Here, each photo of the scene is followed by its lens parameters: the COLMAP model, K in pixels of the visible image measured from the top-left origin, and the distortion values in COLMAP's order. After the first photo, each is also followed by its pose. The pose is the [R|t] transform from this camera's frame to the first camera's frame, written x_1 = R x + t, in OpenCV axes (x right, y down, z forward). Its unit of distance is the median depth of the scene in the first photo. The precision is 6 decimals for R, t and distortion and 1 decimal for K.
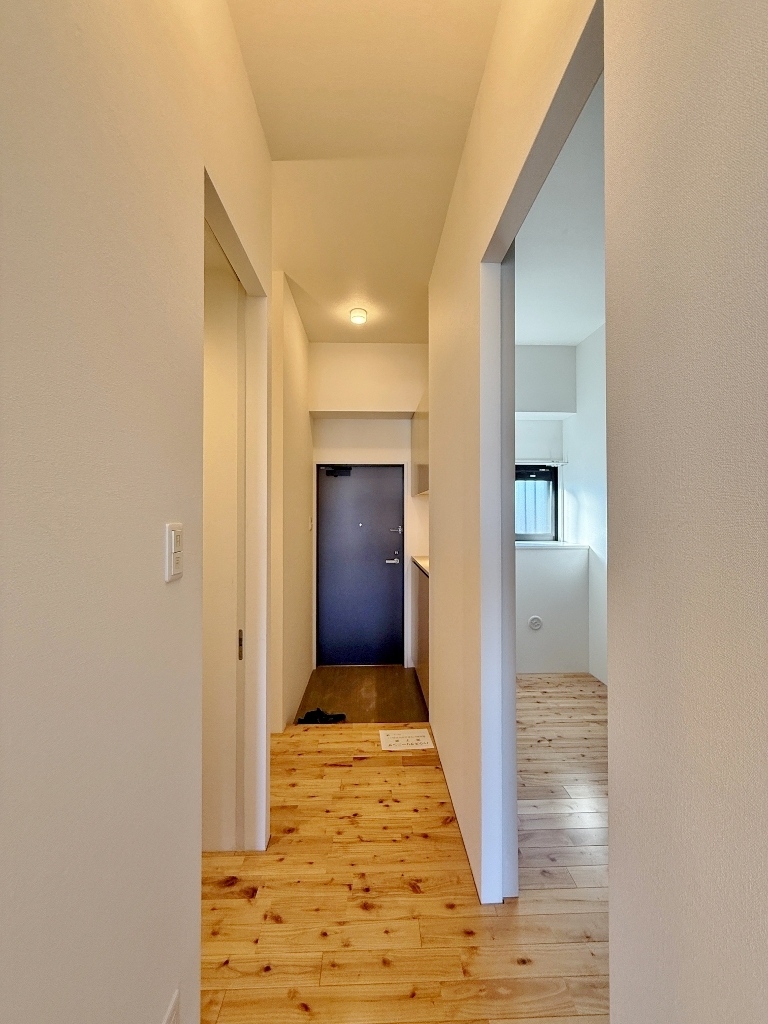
lens RADIAL K [[409.1, 0, 382.8], [0, 409.1, 511.1], [0, 0, 1]] dist [-0.001537, 0.000187]
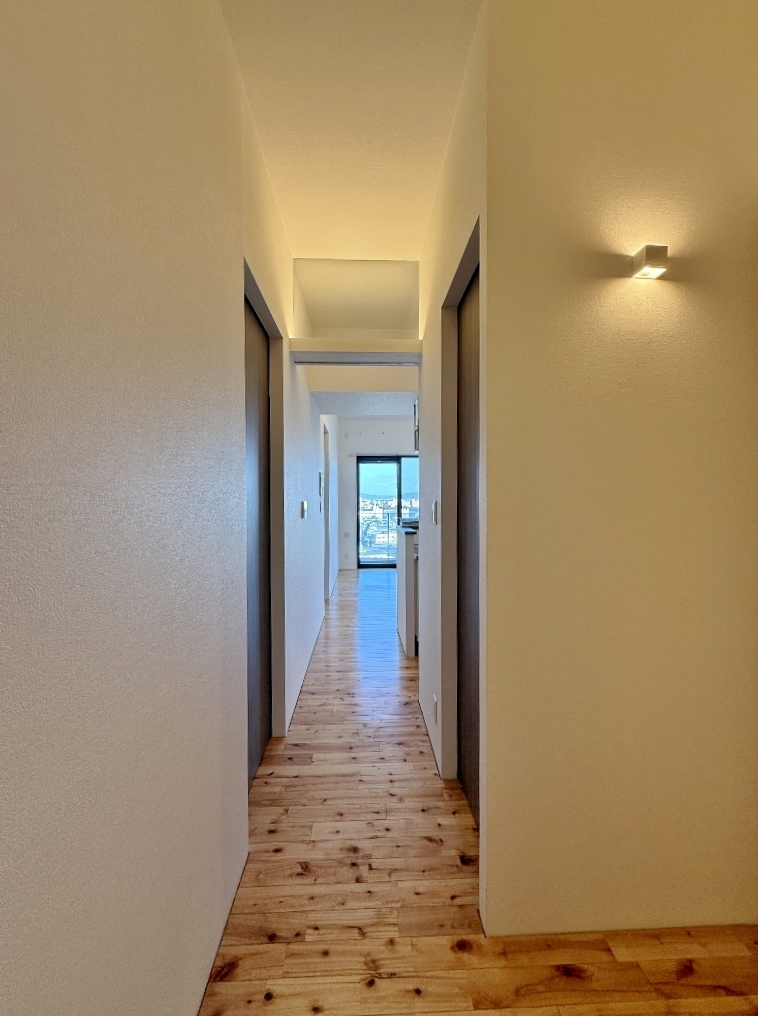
lens RADIAL K [[405.9, 0, 377.3], [0, 405.9, 505.4], [0, 0, 1]] dist [-0.001537, 0.000187]
pose [[-0.999940, 0.003805, -0.010290, -0.088977], [0.003795, 0.999992, 0.000995, 0.032836], [0.010293, 0.000956, -0.999947, 1.961412]]
